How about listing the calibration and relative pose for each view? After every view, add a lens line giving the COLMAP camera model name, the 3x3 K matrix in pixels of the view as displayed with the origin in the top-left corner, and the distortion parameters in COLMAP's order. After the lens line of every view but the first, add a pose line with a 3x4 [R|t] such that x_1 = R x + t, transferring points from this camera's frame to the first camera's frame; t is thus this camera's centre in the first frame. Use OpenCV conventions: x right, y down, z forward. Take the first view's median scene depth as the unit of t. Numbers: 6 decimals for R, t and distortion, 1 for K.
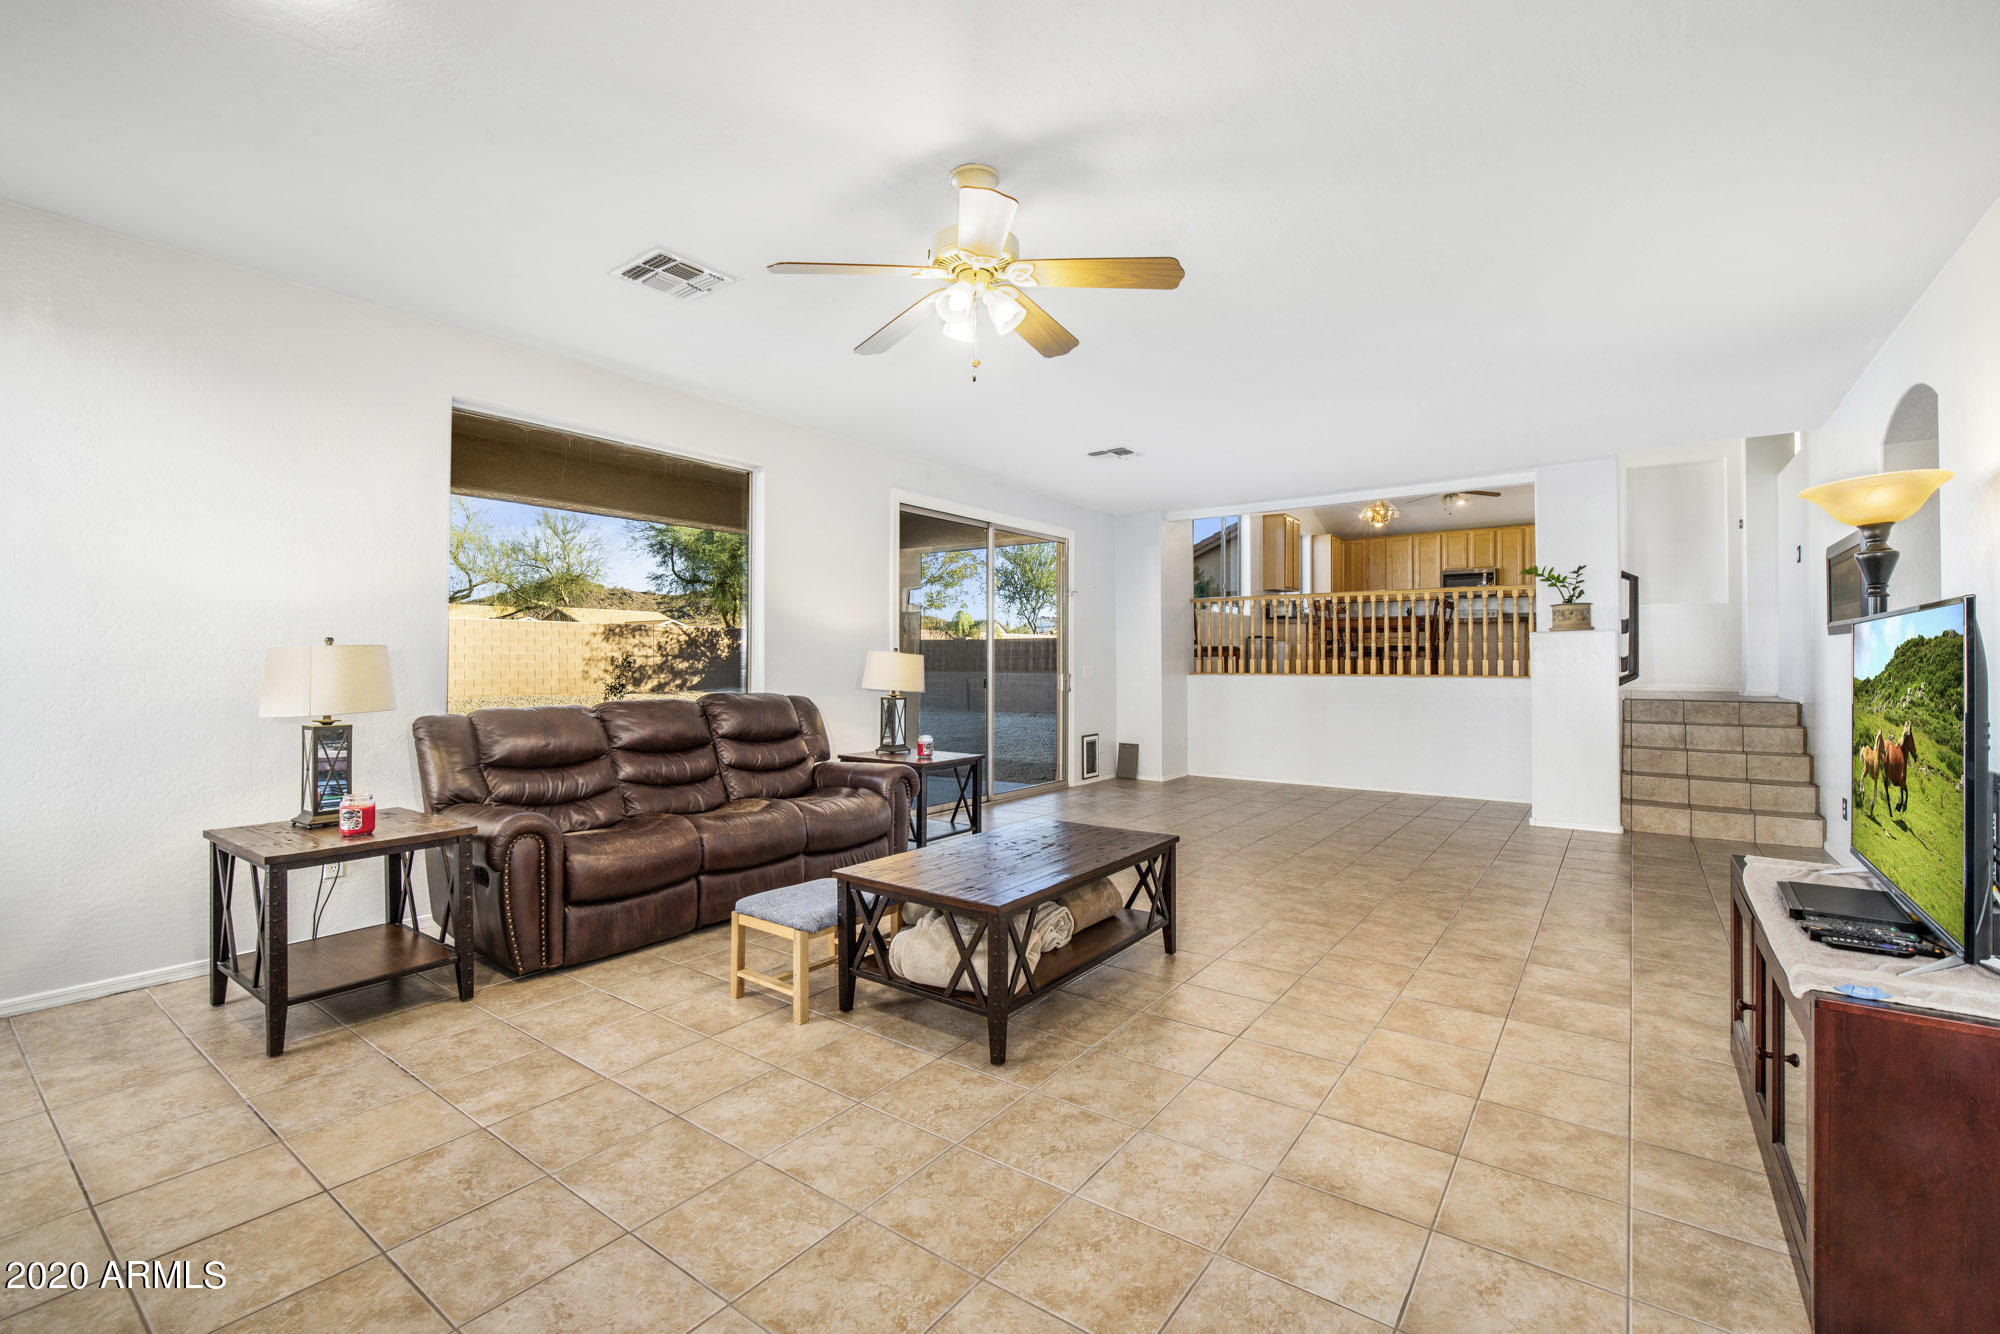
lens RADIAL K [[834.8, 0, 1008.6], [0, 834.8, 635.8], [0, 0, 1]] dist [-0.001171, 0.000056]
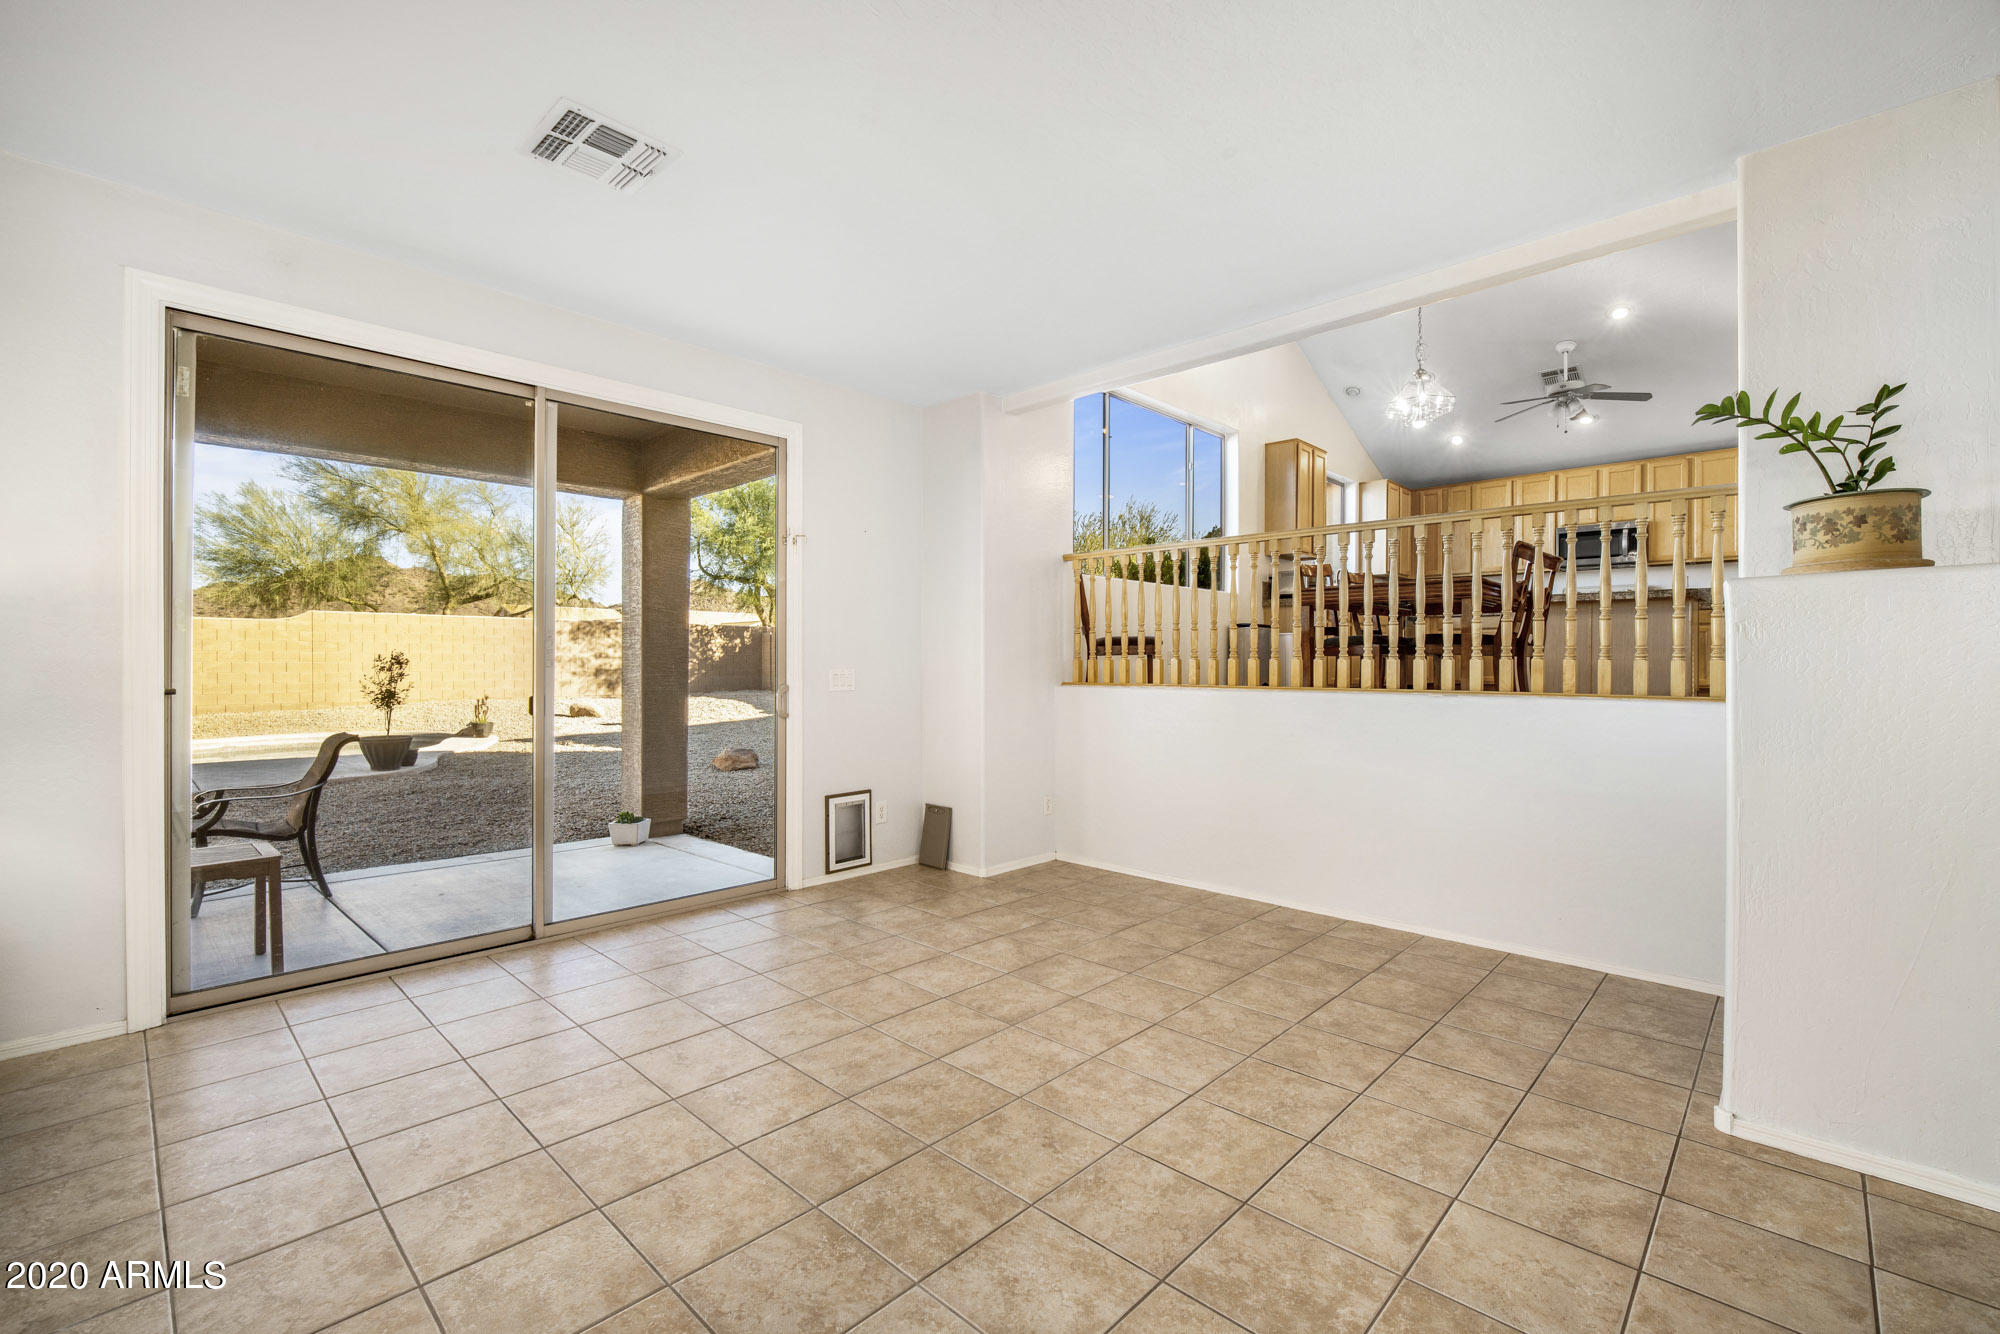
lens RADIAL K [[862.8, 0, 1020.3], [0, 862.8, 665.6], [0, 0, 1]] dist [0.016029, -0.000387]
pose [[0.991148, 0.003330, -0.132723, 0.249490], [0.000557, 0.999572, 0.029239, 0.014917], [0.132764, -0.029054, 0.990722, 0.389408]]
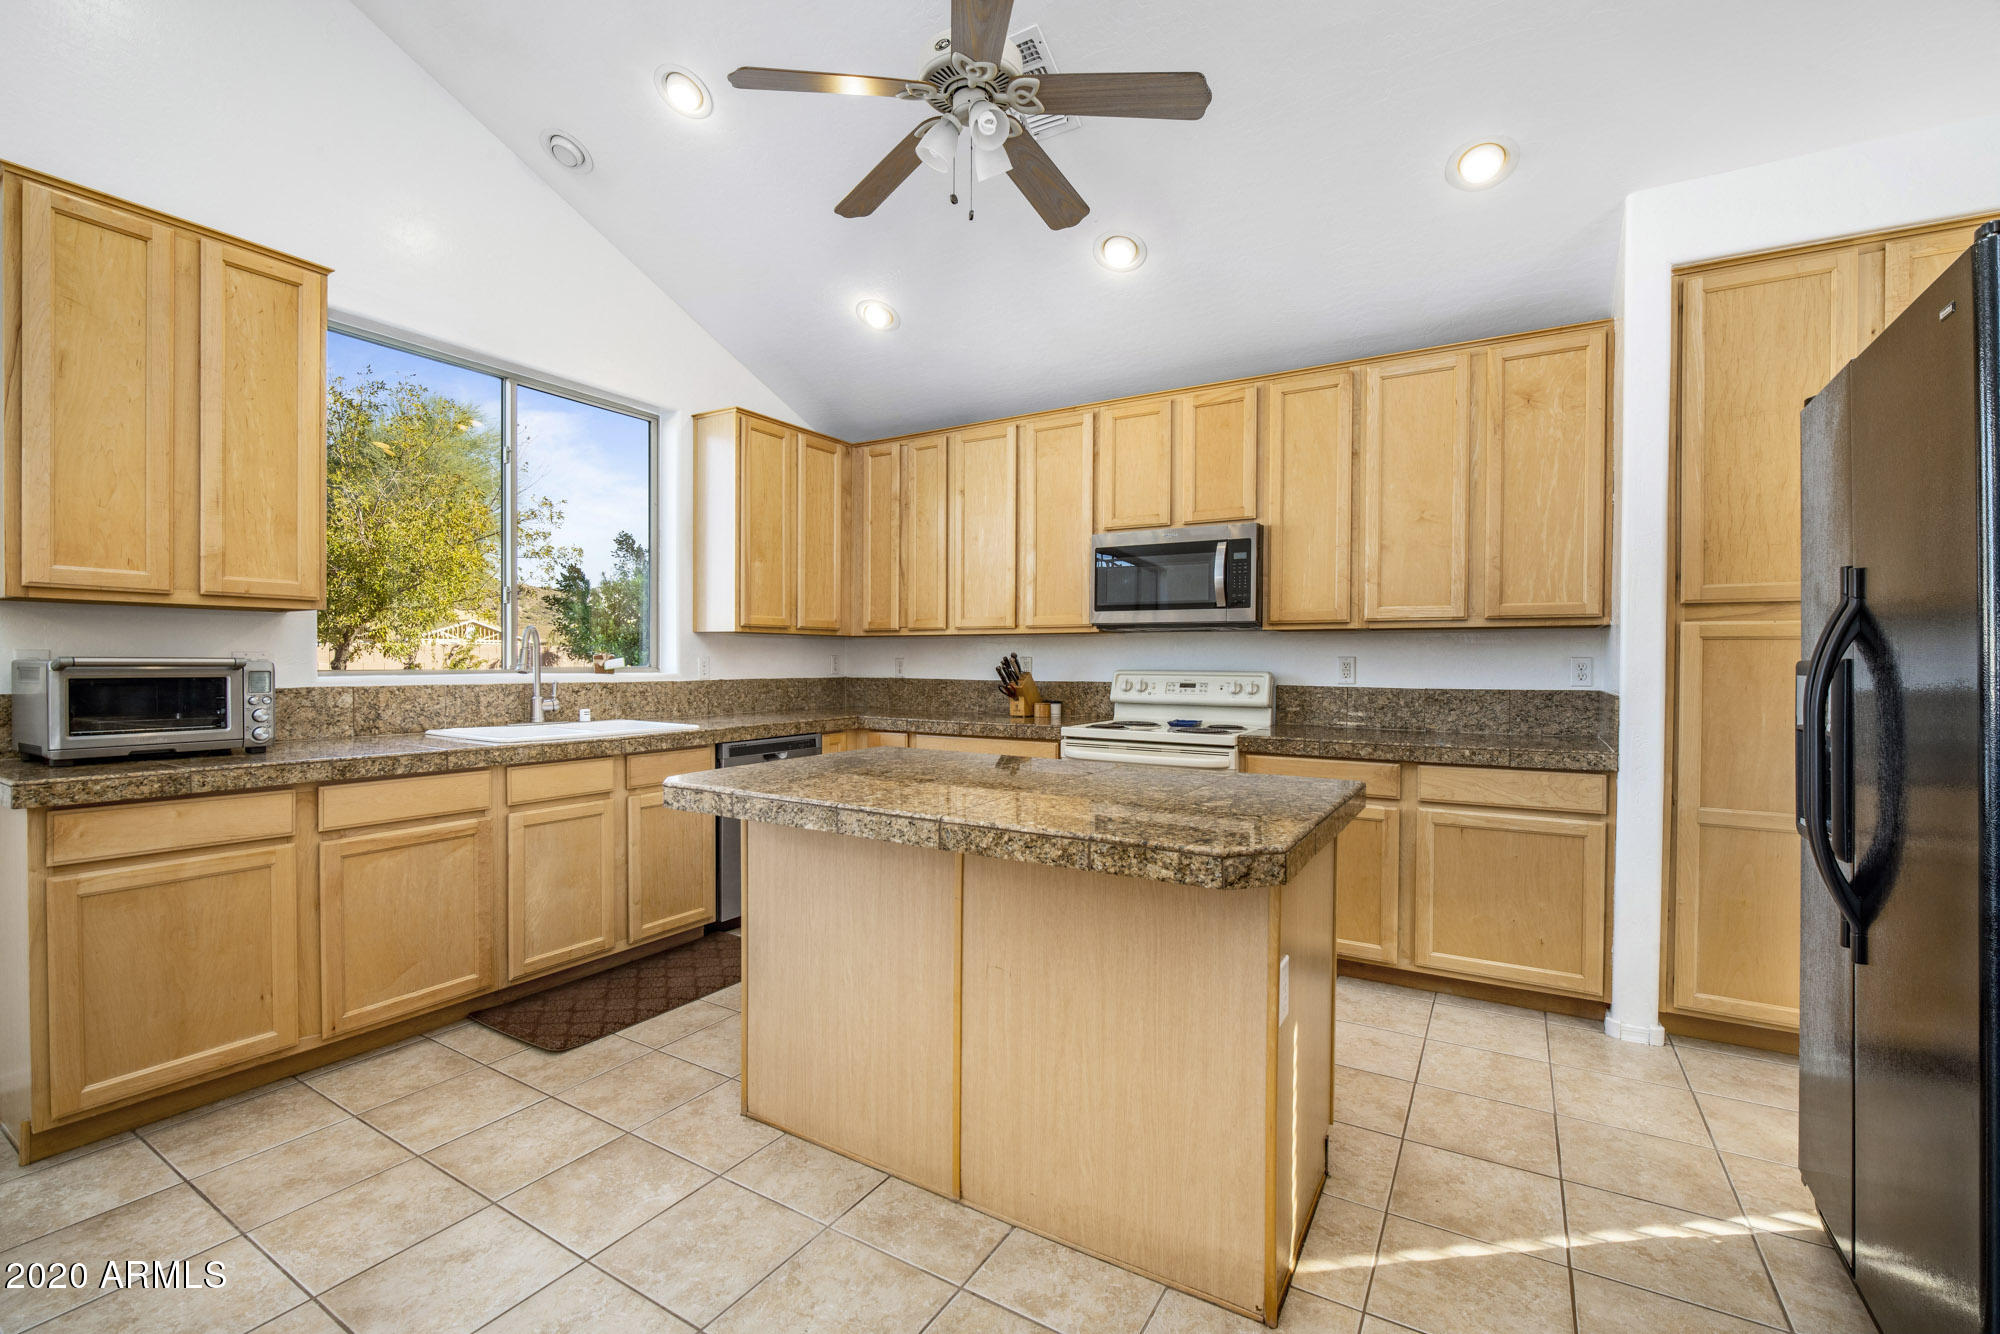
lens RADIAL K [[854.7, 0, 992.6], [0, 854.7, 674.9], [0, 0, 1]] dist [-0.010138, -0.000131]
pose [[0.997878, 0.000397, 0.065105, 0.641528], [-0.003409, 0.998928, 0.046170, -0.062119], [-0.065017, -0.046294, 0.996810, 1.031636]]
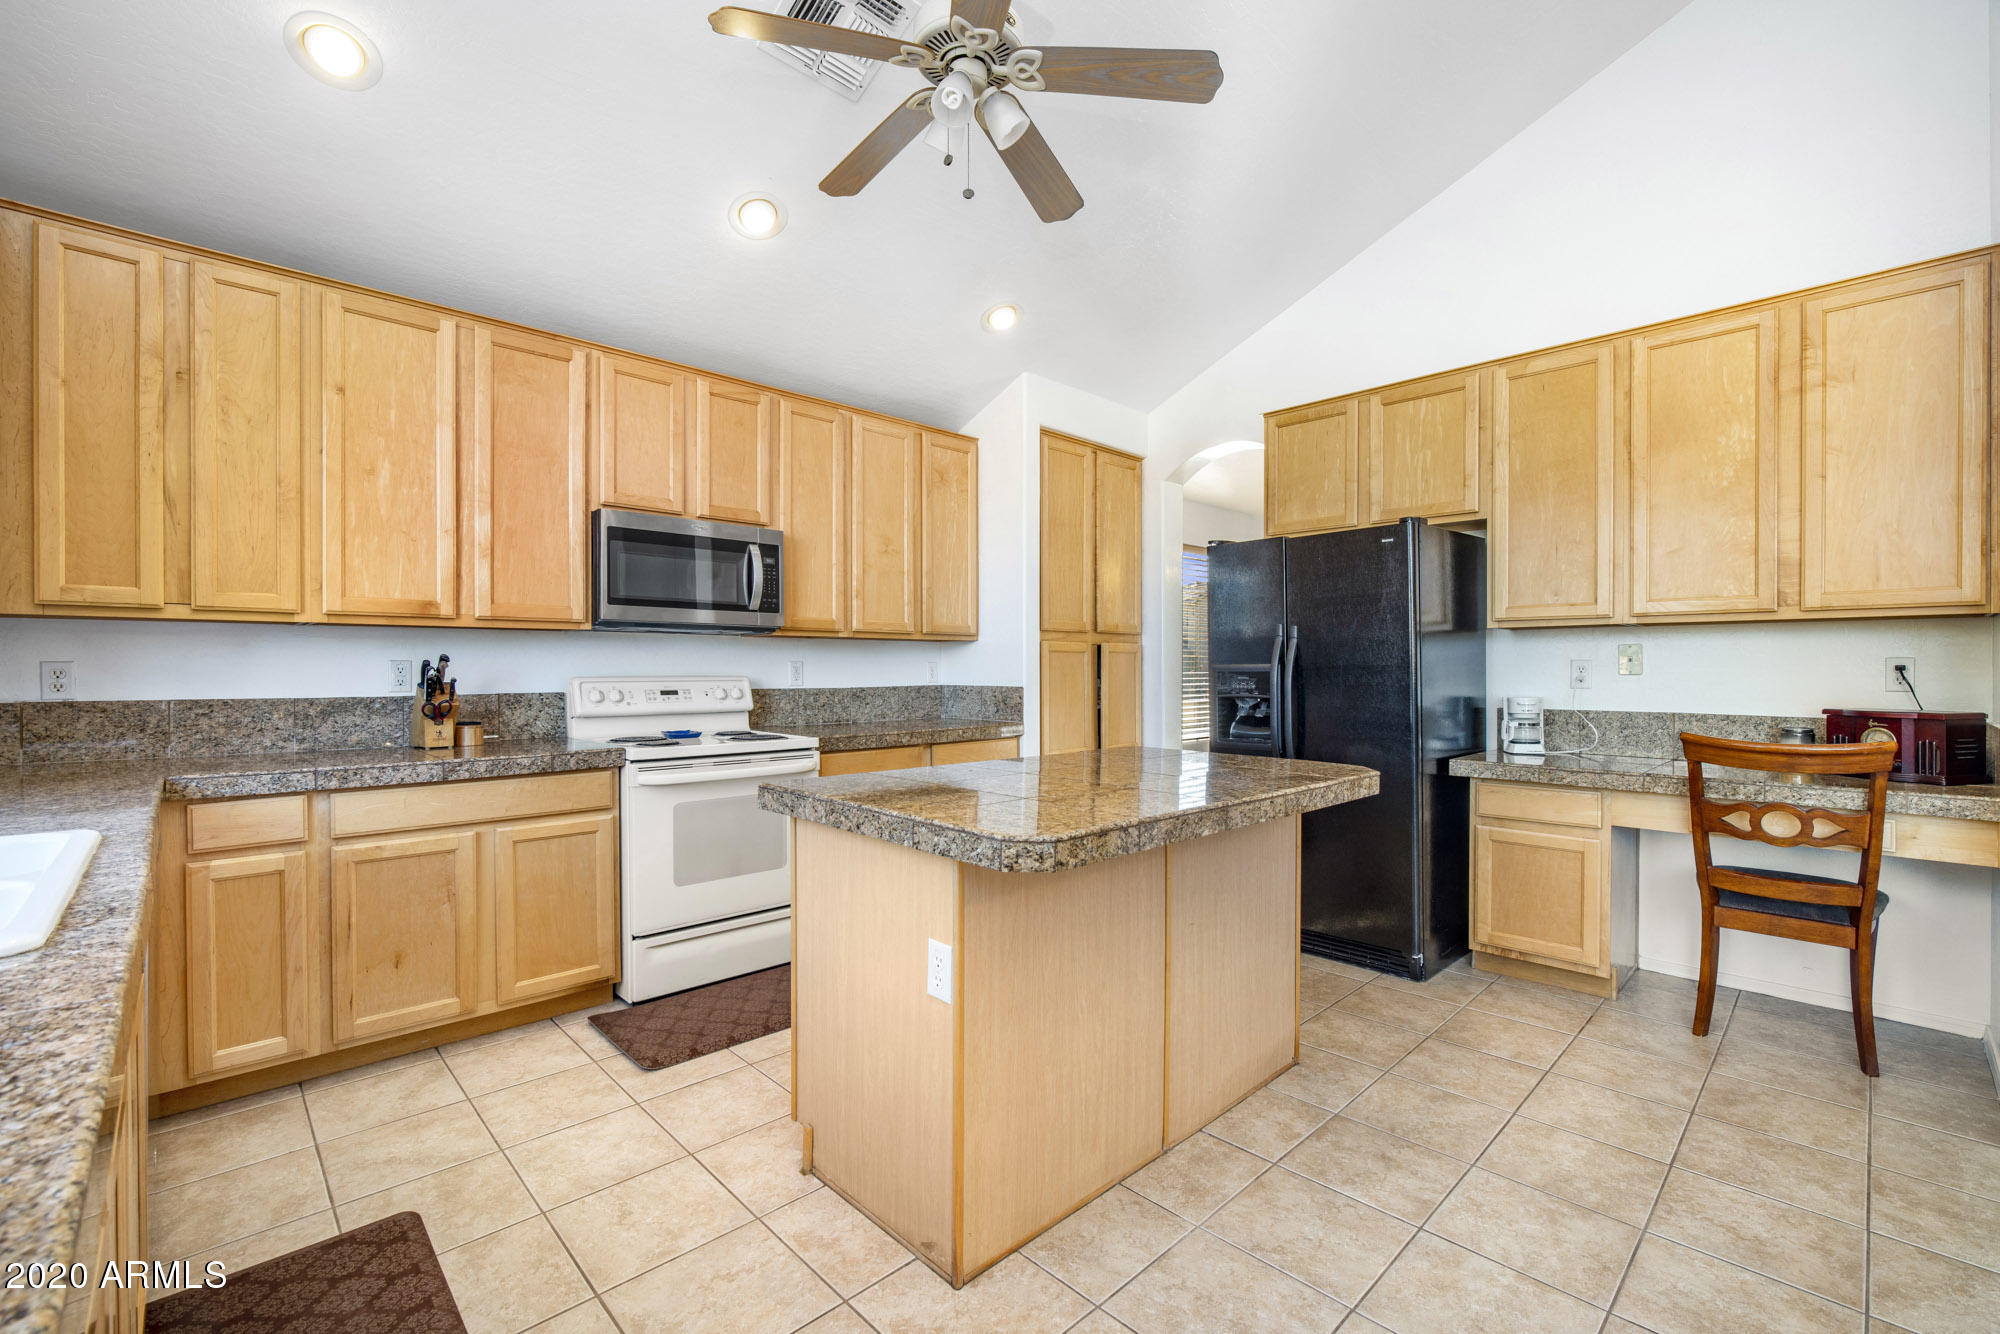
lens RADIAL K [[854.7, 0, 992.6], [0, 854.7, 674.9], [0, 0, 1]] dist [-0.010138, -0.000131]
pose [[0.197361, -0.012575, 0.980250, 0.424919], [-0.029070, 0.999403, 0.018674, -0.057057], [-0.979900, -0.032181, 0.196878, 1.225788]]
